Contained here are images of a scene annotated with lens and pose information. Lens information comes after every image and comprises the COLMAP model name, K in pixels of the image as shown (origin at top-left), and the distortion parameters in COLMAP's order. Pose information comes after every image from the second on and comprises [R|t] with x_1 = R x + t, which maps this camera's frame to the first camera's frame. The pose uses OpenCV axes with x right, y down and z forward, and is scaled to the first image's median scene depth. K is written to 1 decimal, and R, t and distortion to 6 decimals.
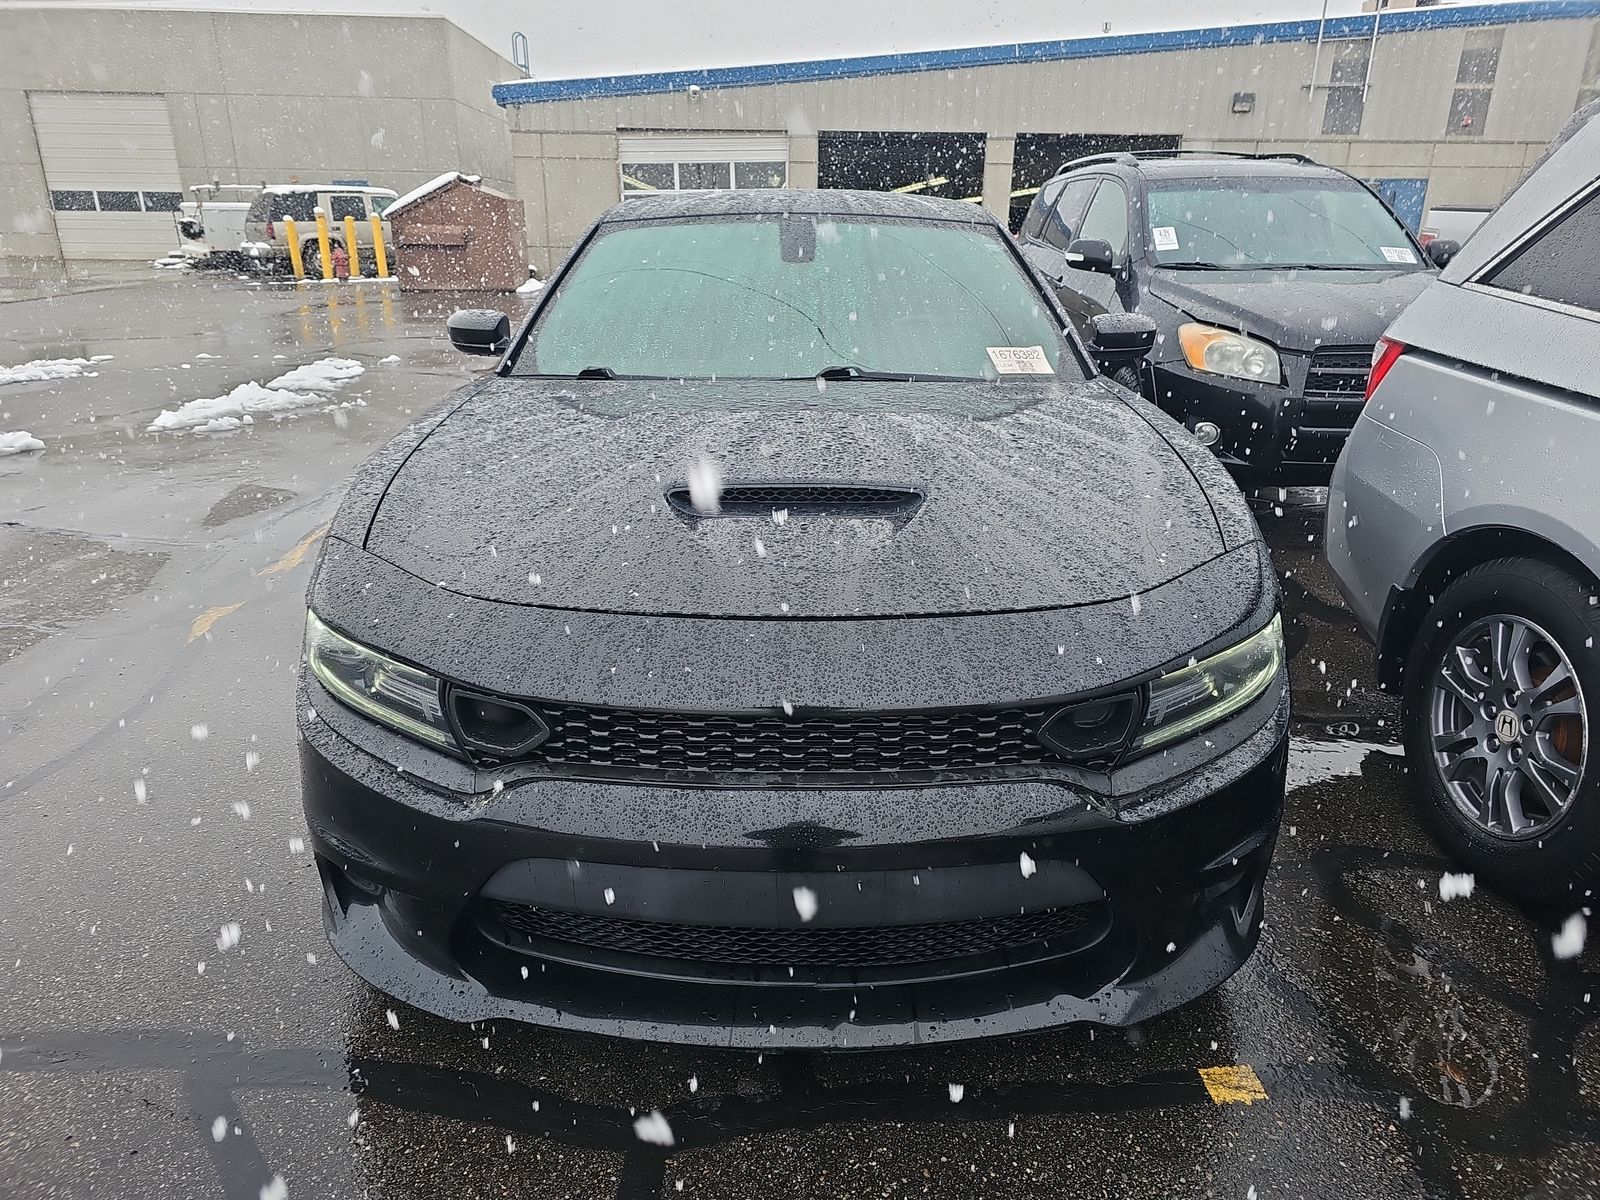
lens RADIAL K [[1084.2, 0, 800.0], [0, 1084.2, 600.0], [0, 0, 1]] dist [0.003242, 0.000994]
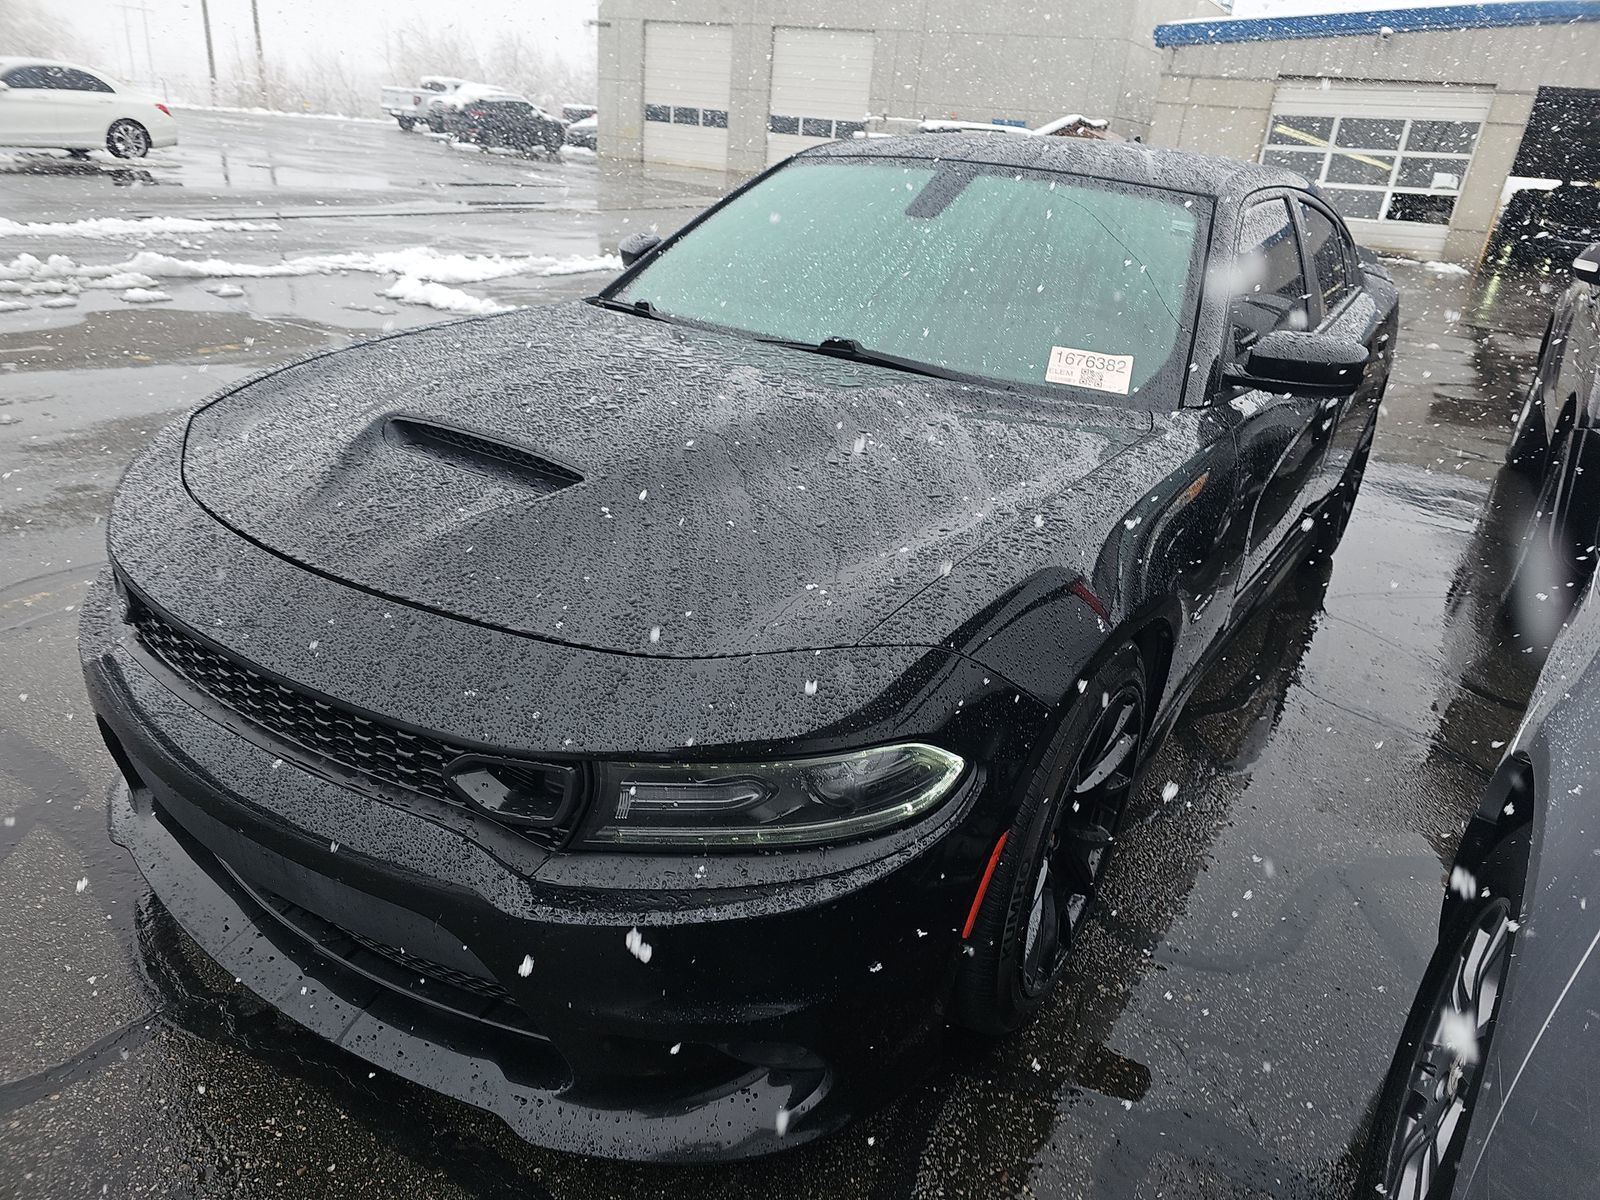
lens RADIAL K [[1059.9, 0, 800.0], [0, 1059.9, 600.0], [0, 0, 1]] dist [0.032689, -0.000271]
pose [[0.835348, 0.274475, -0.476296, 0.185525], [-0.251600, 0.961250, 0.112673, -0.038942], [0.488765, 0.025715, 0.872036, 0.092530]]
